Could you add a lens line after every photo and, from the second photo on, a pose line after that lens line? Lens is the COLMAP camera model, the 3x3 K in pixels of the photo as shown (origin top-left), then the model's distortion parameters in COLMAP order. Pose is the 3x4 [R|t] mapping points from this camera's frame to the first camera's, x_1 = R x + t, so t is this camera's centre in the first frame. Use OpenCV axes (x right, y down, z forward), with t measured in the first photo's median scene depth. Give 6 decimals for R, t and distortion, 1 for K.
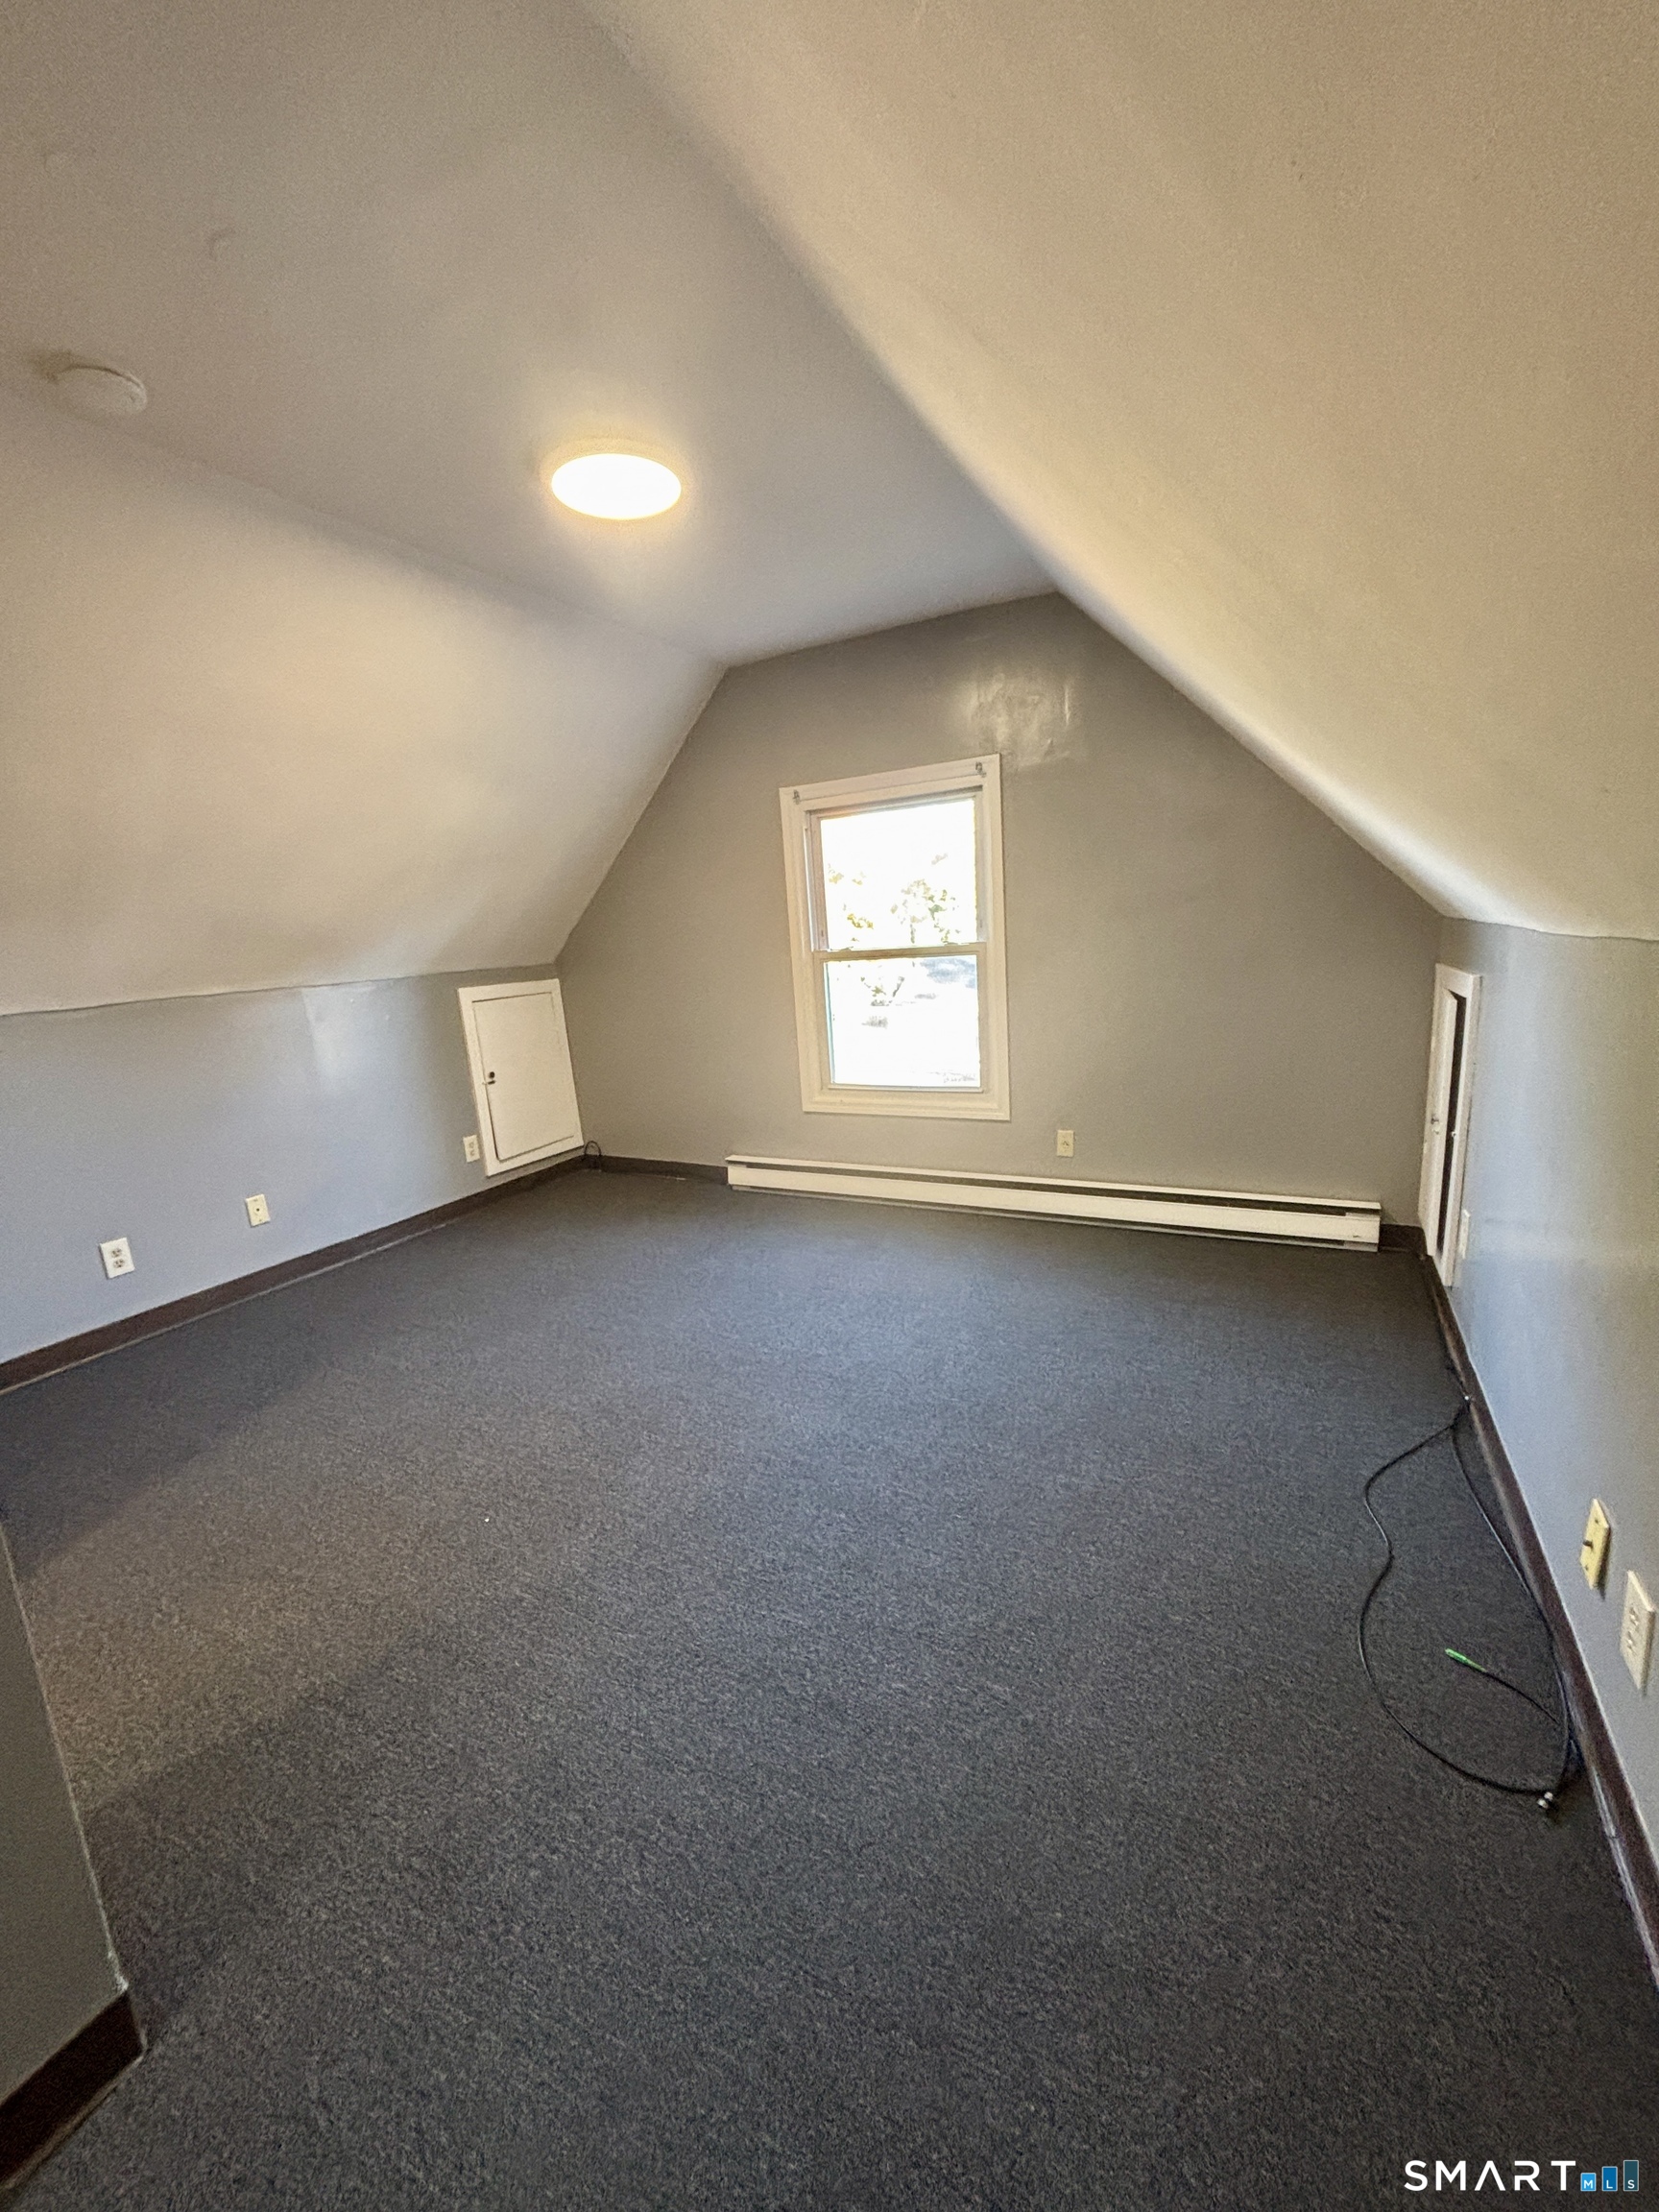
lens RADIAL K [[887.1, 0, 838.1], [0, 887.1, 1115.1], [0, 0, 1]] dist [0.001063, 0.000016]
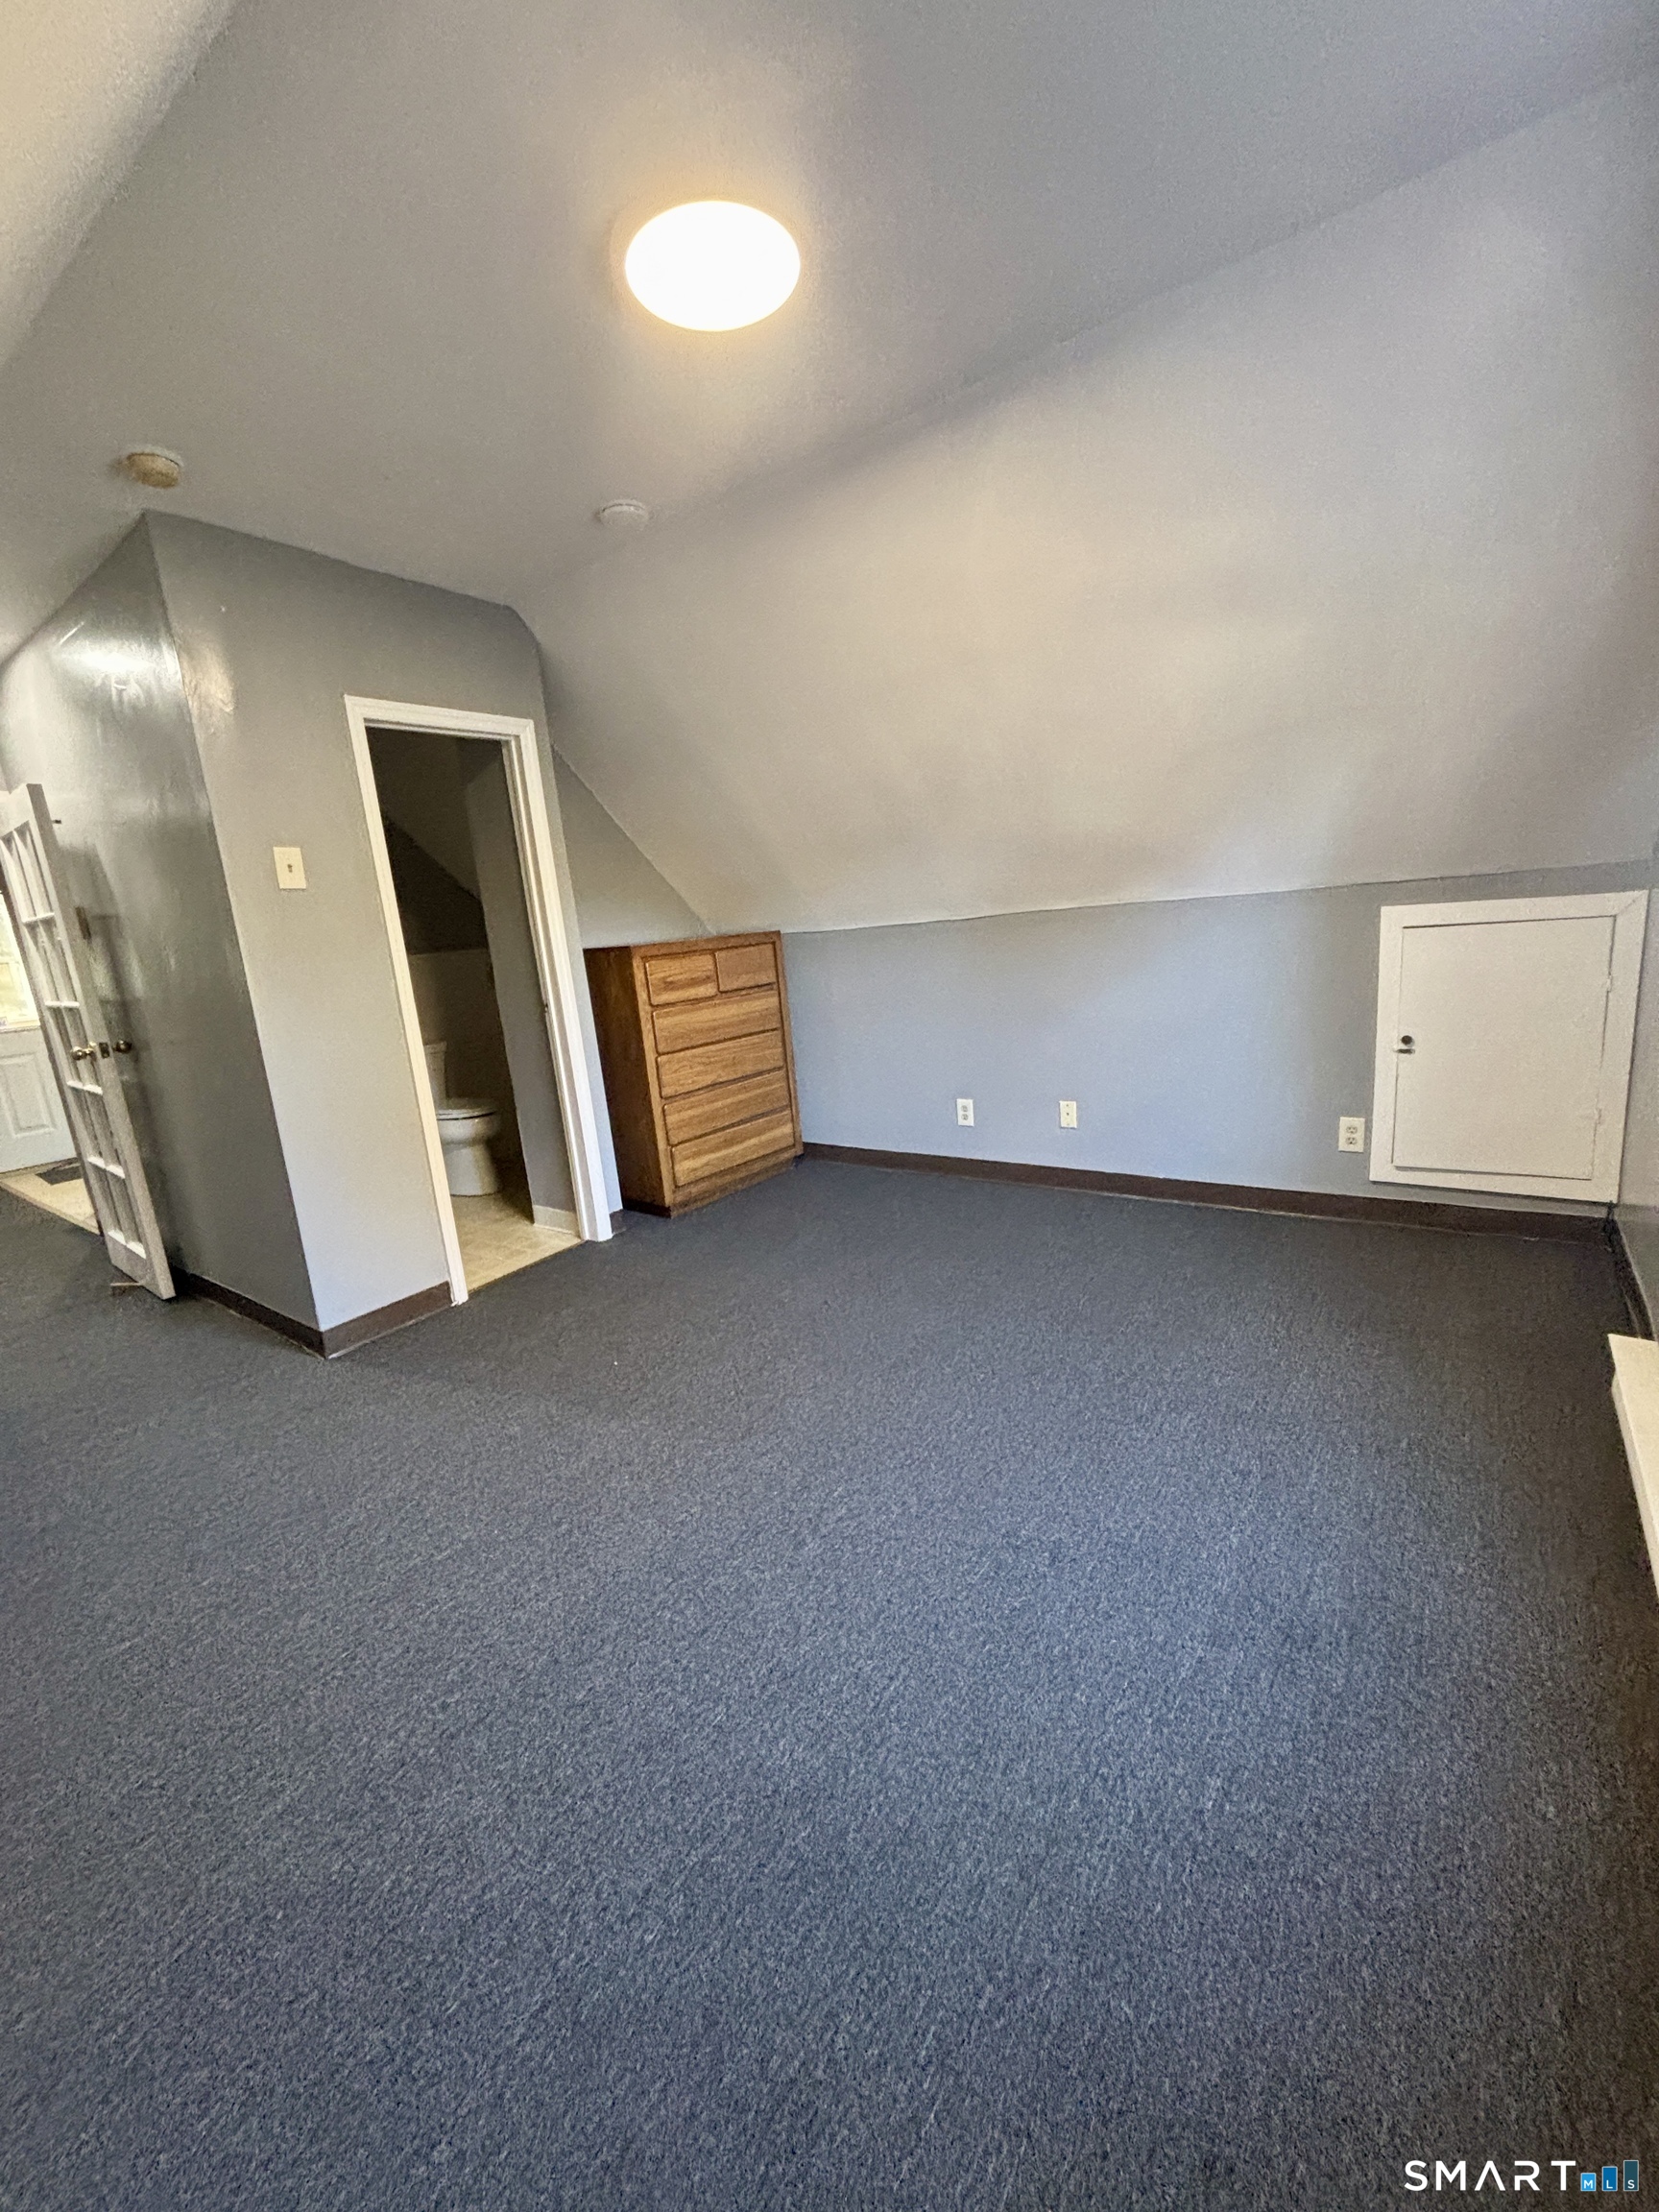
lens RADIAL K [[878.5, 0, 829.5], [0, 878.5, 1106.0], [0, 0, 1]] dist [0.000404, -0.000323]
pose [[-0.151436, 0.272981, -0.950025, 0.452542], [-0.111068, 0.950324, 0.290772, -0.204434], [0.982207, 0.149551, -0.113594, 0.949431]]
